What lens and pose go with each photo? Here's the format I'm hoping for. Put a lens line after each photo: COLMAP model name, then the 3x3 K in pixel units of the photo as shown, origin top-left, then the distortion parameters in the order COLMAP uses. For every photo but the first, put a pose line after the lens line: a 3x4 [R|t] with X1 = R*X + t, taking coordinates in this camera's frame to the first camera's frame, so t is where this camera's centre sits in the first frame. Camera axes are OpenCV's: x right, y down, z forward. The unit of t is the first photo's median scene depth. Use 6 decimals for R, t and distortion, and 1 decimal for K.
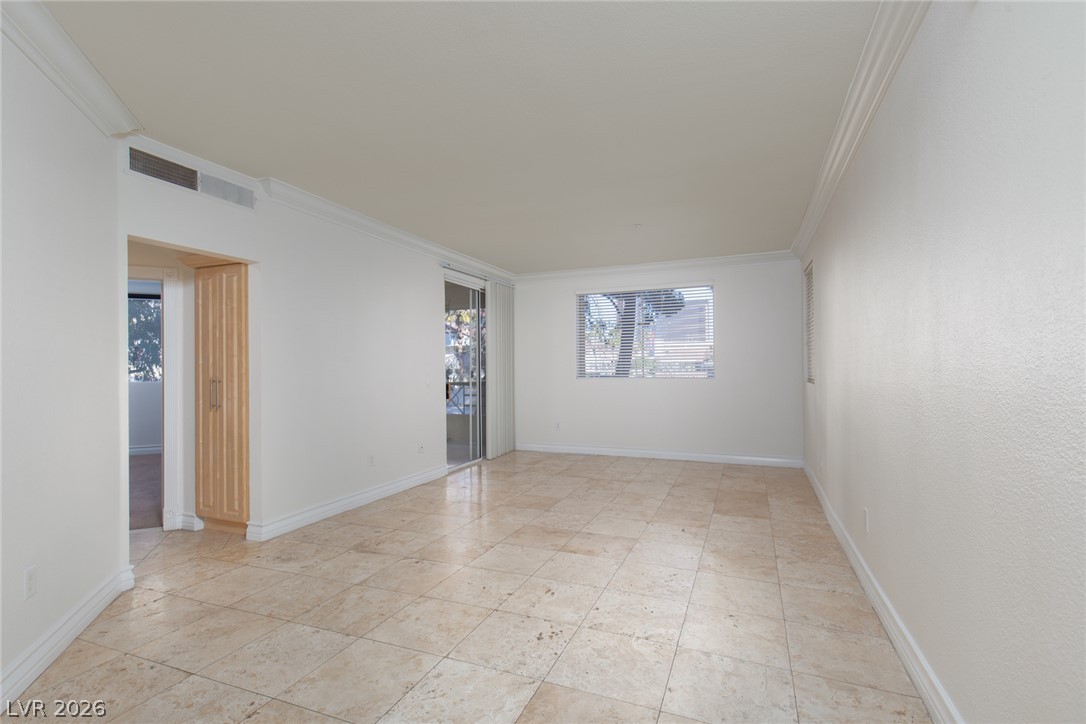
lens RADIAL K [[508.4, 0, 544.2], [0, 508.4, 367.4], [0, 0, 1]] dist [0.003221, 0.000185]
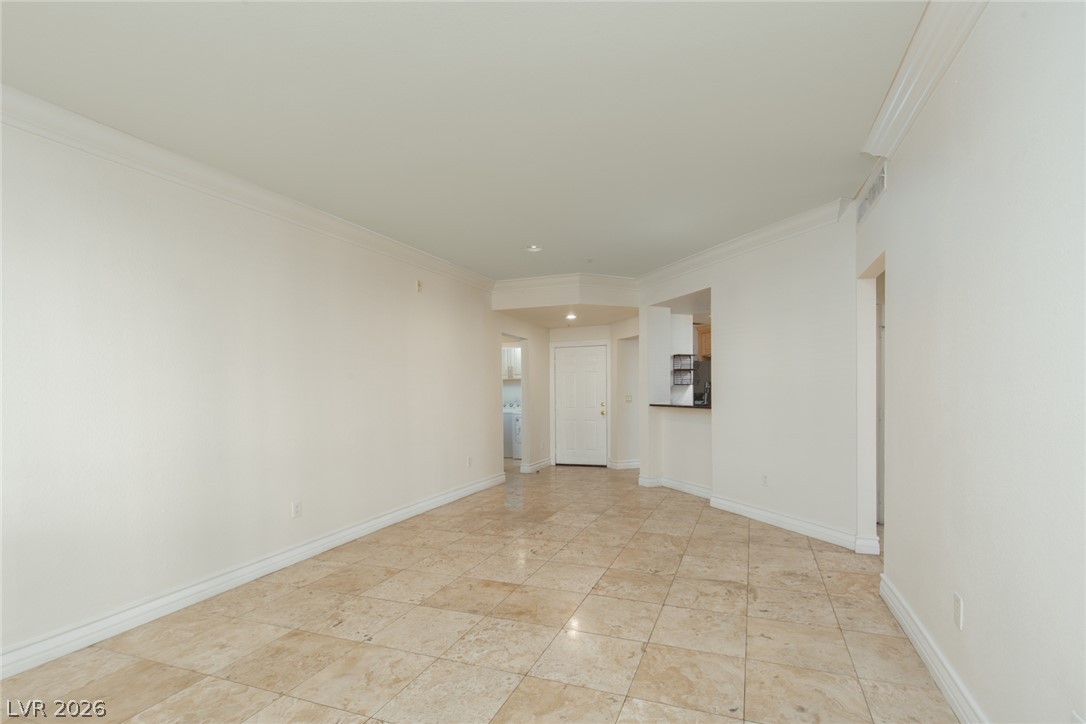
lens RADIAL K [[508.4, 0, 544.2], [0, 508.4, 367.4], [0, 0, 1]] dist [0.003221, 0.000185]
pose [[-0.999678, 0.024917, 0.004821, -0.030210], [0.024674, 0.998667, -0.045328, 0.002606], [-0.005944, -0.045194, -0.998961, 1.994053]]
